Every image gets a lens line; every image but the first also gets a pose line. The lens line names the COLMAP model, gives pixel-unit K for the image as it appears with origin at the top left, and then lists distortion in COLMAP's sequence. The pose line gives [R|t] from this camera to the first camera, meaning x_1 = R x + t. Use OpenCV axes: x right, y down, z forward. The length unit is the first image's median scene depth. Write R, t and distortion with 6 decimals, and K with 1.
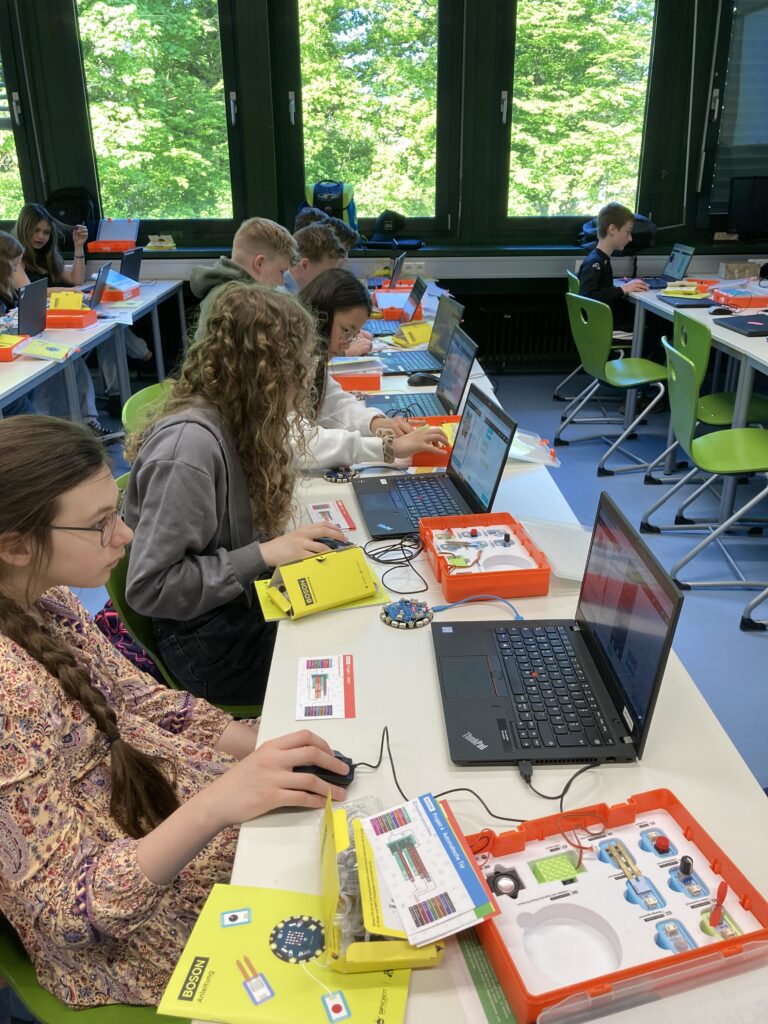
lens RADIAL K [[832.3, 0, 385.0], [0, 832.3, 513.1], [0, 0, 1]] dist [-0.002478, 0.002173]
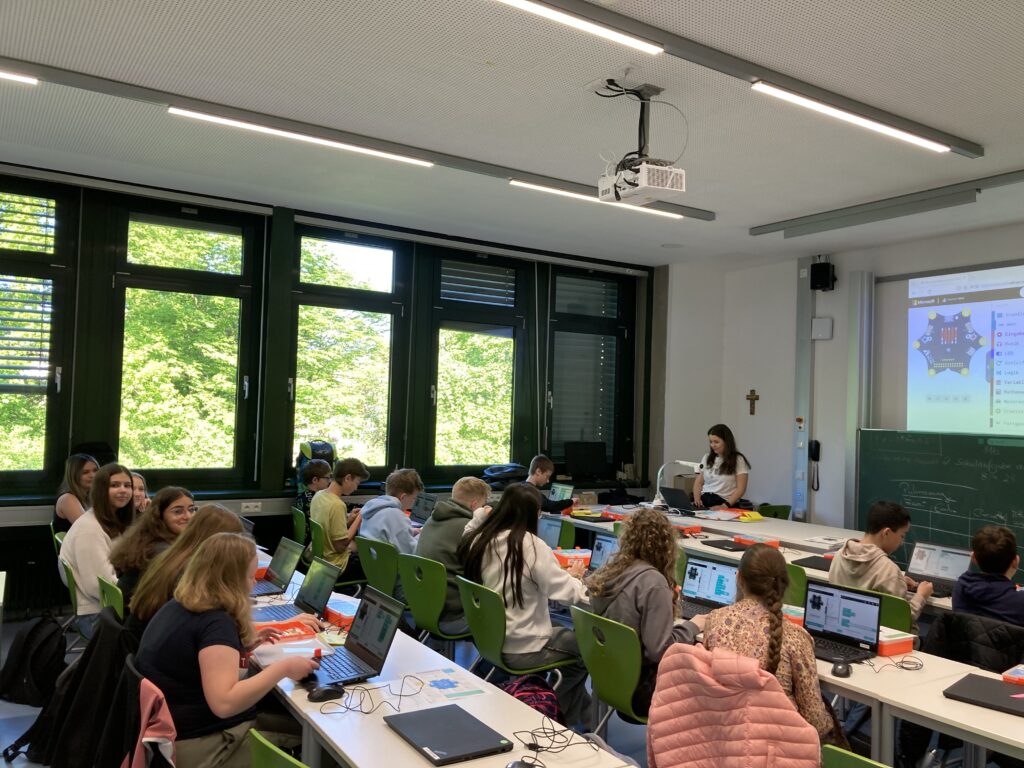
lens RADIAL K [[832.3, 0, 511.4], [0, 832.3, 383.4], [0, 0, 1]] dist [-0.002478, 0.002173]
pose [[0.851504, 0.049396, 0.522016, -0.494762], [0.169718, 0.915997, -0.363518, 0.052535], [-0.496121, 0.398132, 0.771592, -0.214862]]
